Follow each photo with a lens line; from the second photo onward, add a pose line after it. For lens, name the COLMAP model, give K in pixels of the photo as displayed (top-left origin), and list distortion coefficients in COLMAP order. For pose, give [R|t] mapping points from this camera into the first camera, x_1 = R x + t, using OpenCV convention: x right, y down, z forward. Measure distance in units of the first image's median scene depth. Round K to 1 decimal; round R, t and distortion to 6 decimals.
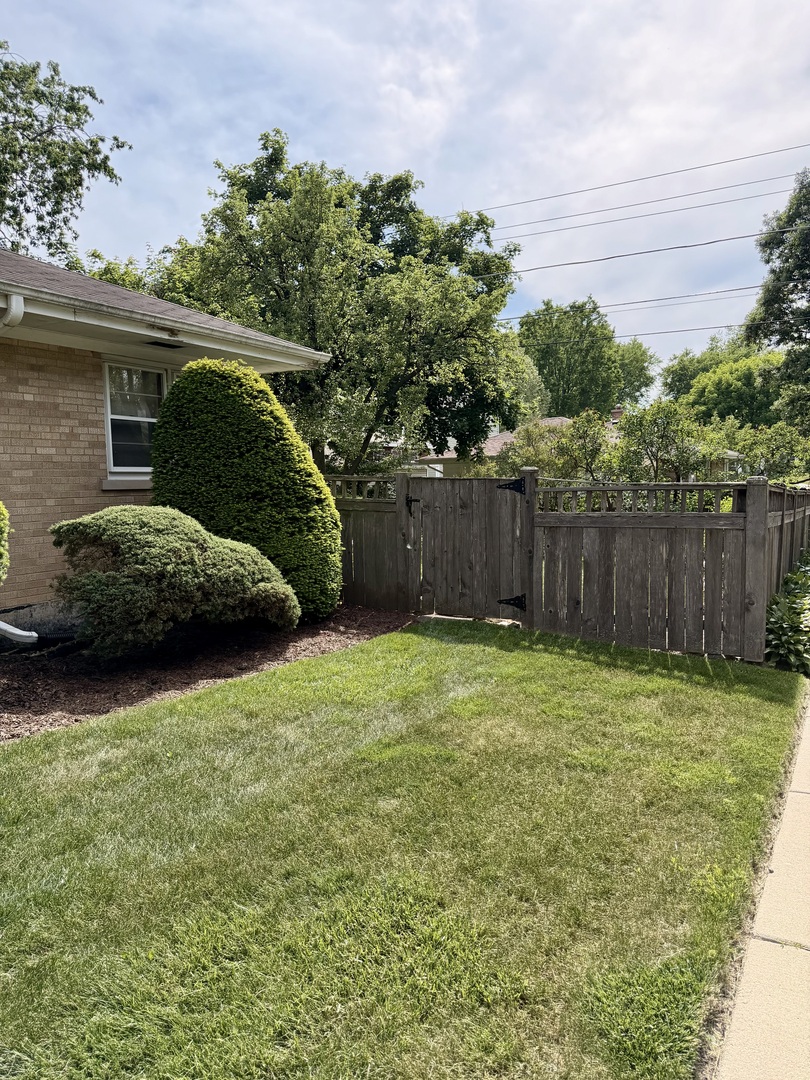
lens RADIAL K [[762.1, 0, 405.0], [0, 762.1, 540.0], [0, 0, 1]] dist [-0.035796, 0.000732]
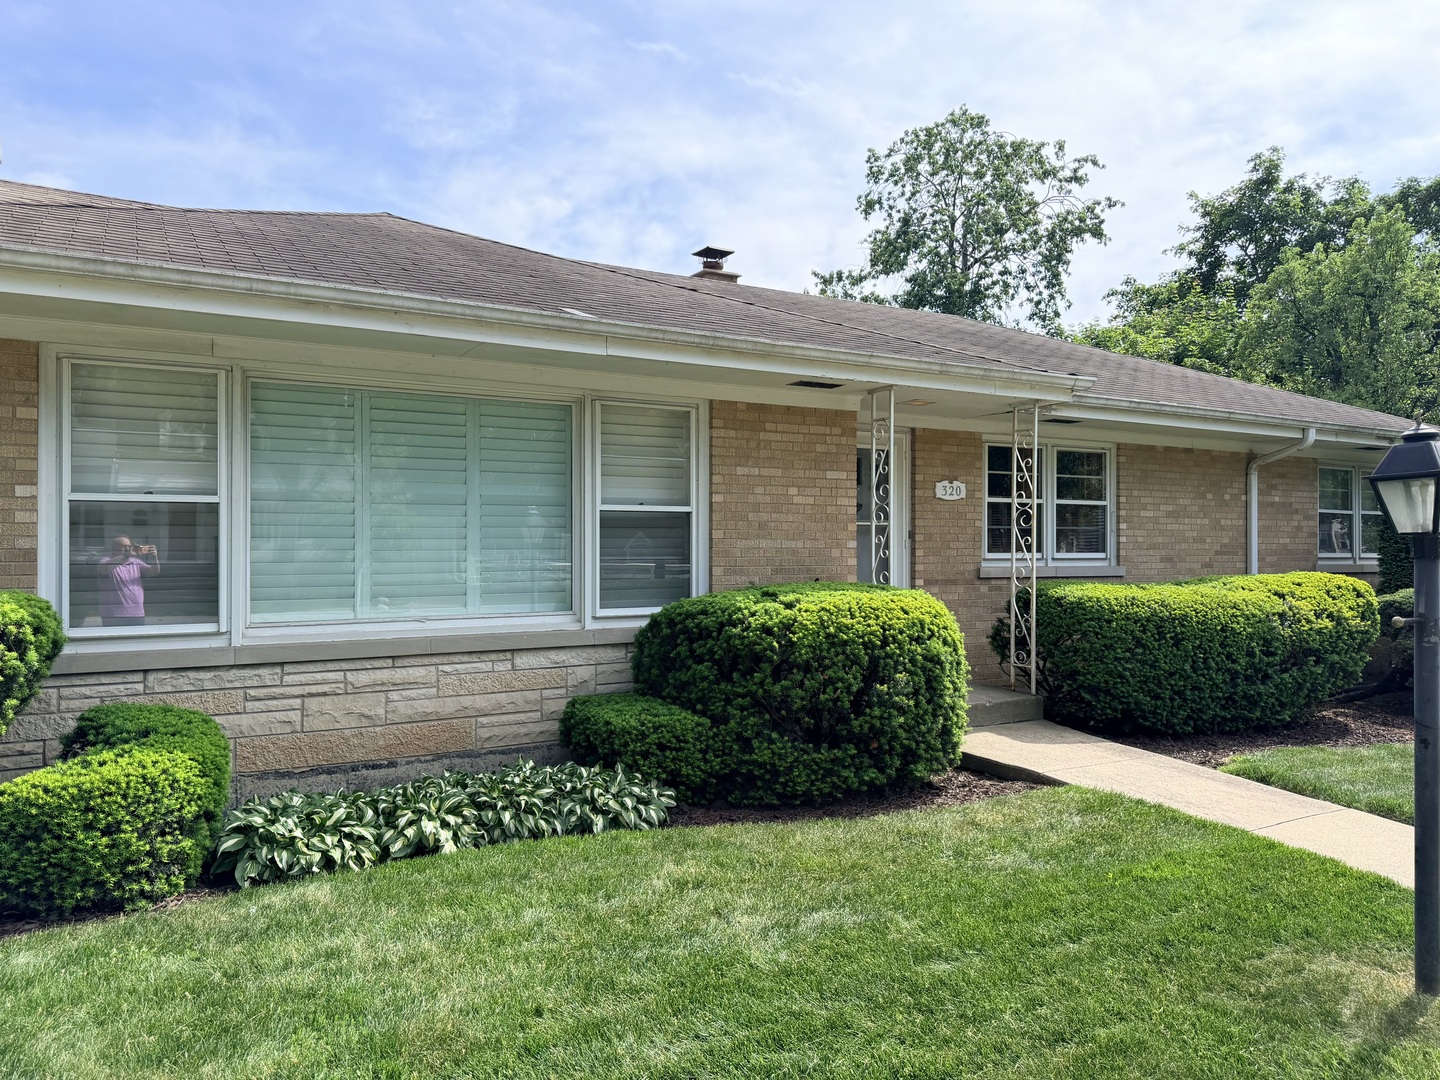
lens RADIAL K [[1016.1, 0, 720.0], [0, 1016.1, 540.0], [0, 0, 1]] dist [-0.035796, 0.000732]
pose [[0.851632, 0.002284, -0.524134, -0.139504], [-0.050138, 0.995760, -0.077127, 0.018983], [0.521736, 0.091963, 0.848136, -0.308285]]
